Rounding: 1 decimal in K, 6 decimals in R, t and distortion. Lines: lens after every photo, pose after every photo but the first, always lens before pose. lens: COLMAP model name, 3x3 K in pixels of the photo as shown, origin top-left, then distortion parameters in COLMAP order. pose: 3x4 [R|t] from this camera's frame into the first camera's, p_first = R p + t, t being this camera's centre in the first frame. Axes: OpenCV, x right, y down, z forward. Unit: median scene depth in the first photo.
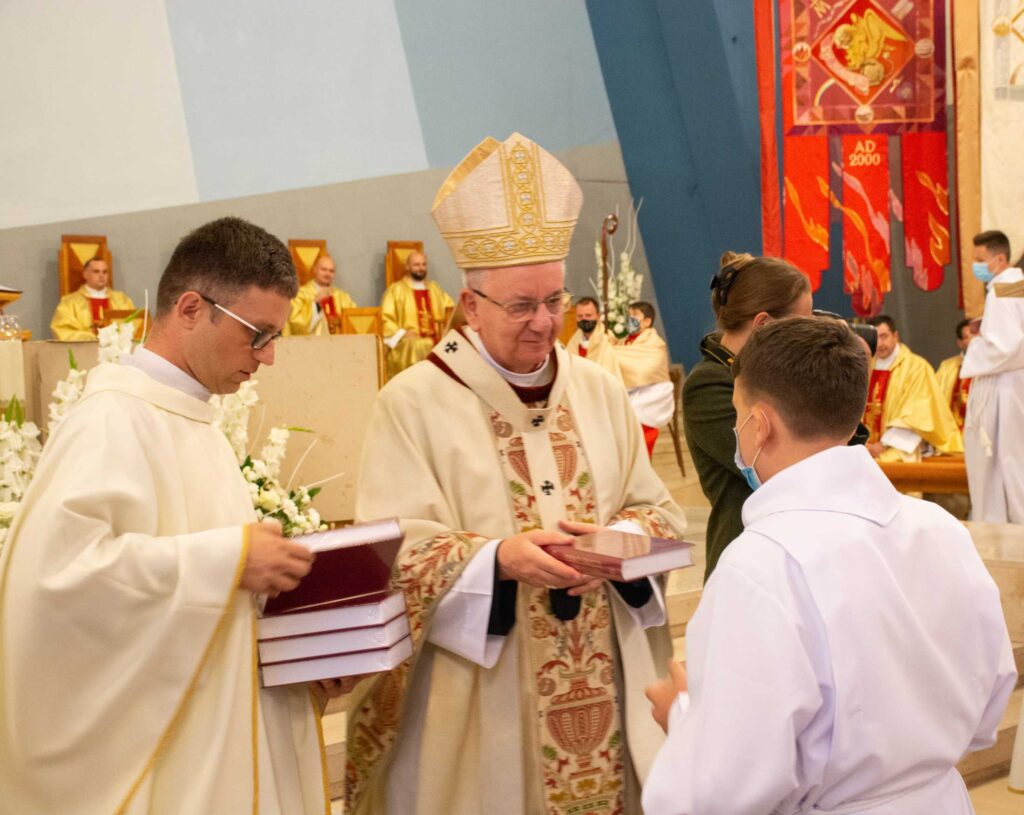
lens RADIAL K [[1611.7, 0, 608.6], [0, 1611.7, 411.5], [0, 0, 1]] dist [0.050848, 0.621317]
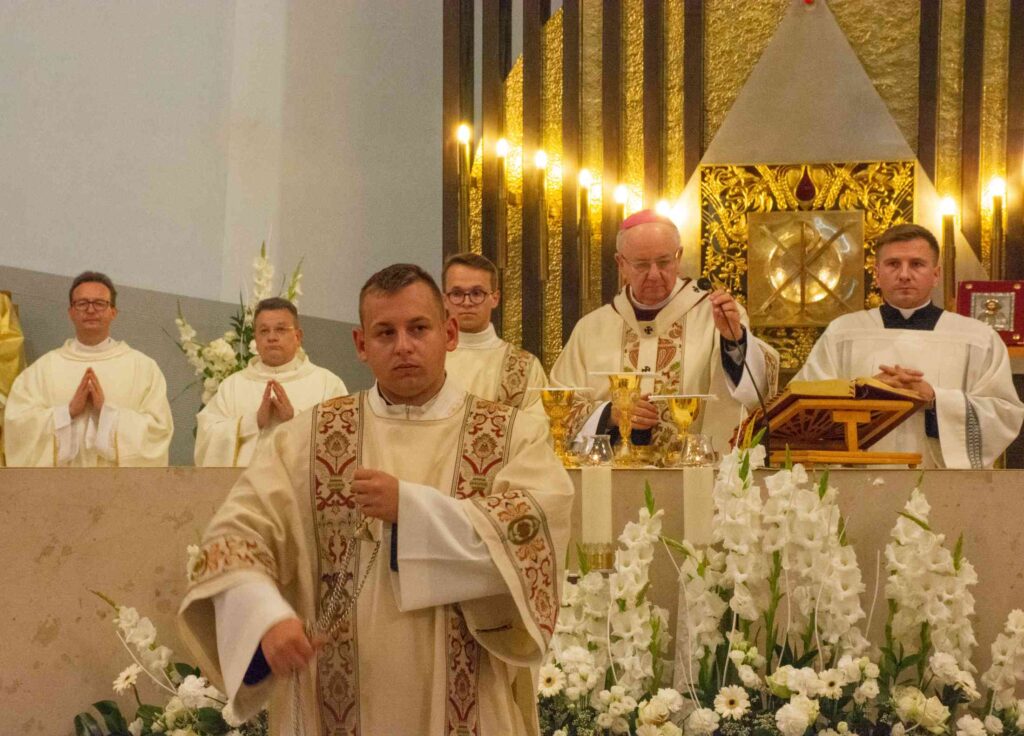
lens RADIAL K [[3248.0, 0, 470.9], [0, 3248.0, 366.1], [0, 0, 1]] dist [0.883413, 2.423746]
pose [[0.570430, 0.001355, -0.821345, 0.345645], [-0.049979, 0.998203, -0.033064, -0.014331], [0.819824, 0.059910, 0.569472, 0.015617]]
